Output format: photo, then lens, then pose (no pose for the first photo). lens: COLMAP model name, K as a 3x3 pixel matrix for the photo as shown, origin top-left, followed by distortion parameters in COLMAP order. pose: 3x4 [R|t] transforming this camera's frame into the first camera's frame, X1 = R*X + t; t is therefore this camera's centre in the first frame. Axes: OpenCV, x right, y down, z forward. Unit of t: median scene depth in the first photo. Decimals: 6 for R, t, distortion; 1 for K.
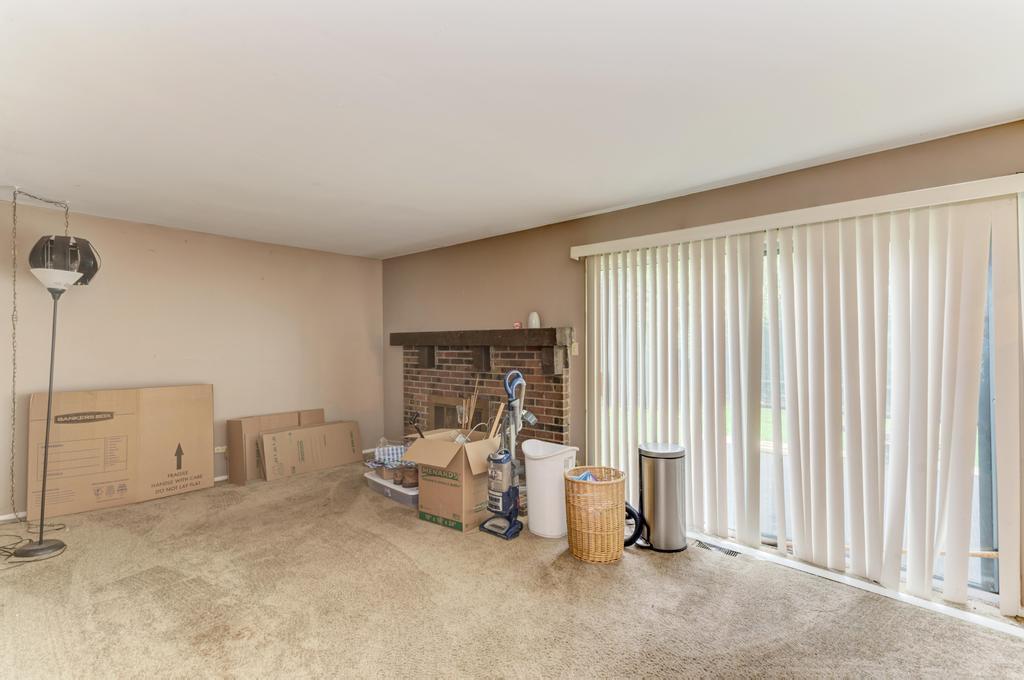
lens RADIAL K [[467.0, 0, 511.0], [0, 467.0, 342.8], [0, 0, 1]] dist [0.020116, 0.000048]
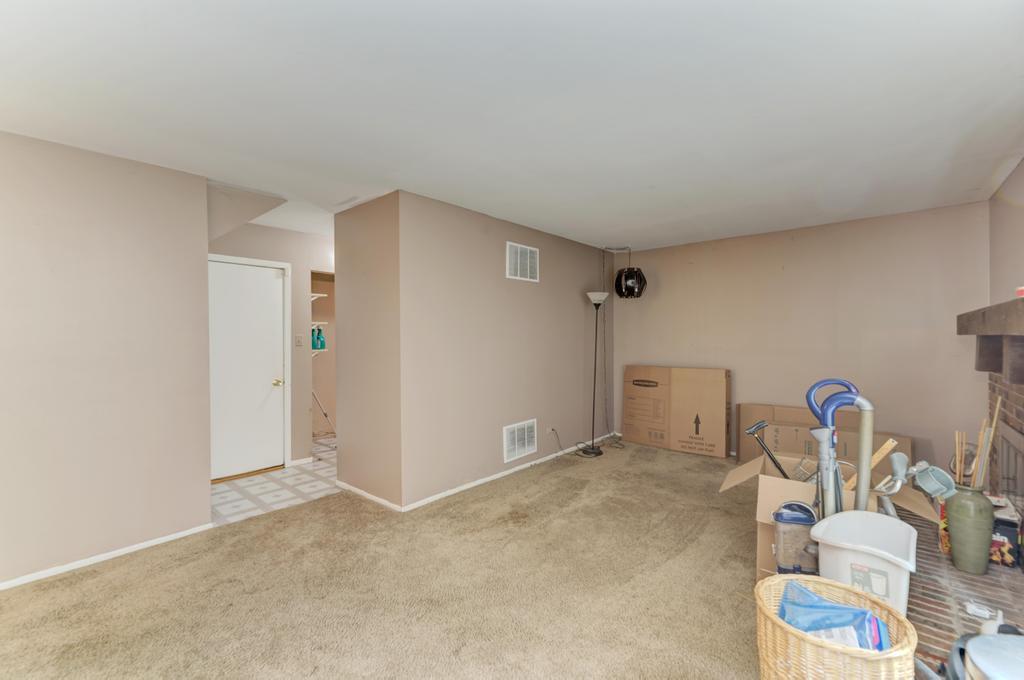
lens RADIAL K [[429.2, 0, 511.0], [0, 429.2, 341.1], [0, 0, 1]] dist [-0.002833, -0.000755]
pose [[0.034303, 0.009151, -0.999370, 0.521087], [0.012417, 0.999877, 0.009582, 0.002423], [0.999334, -0.012738, 0.034186, 0.582925]]
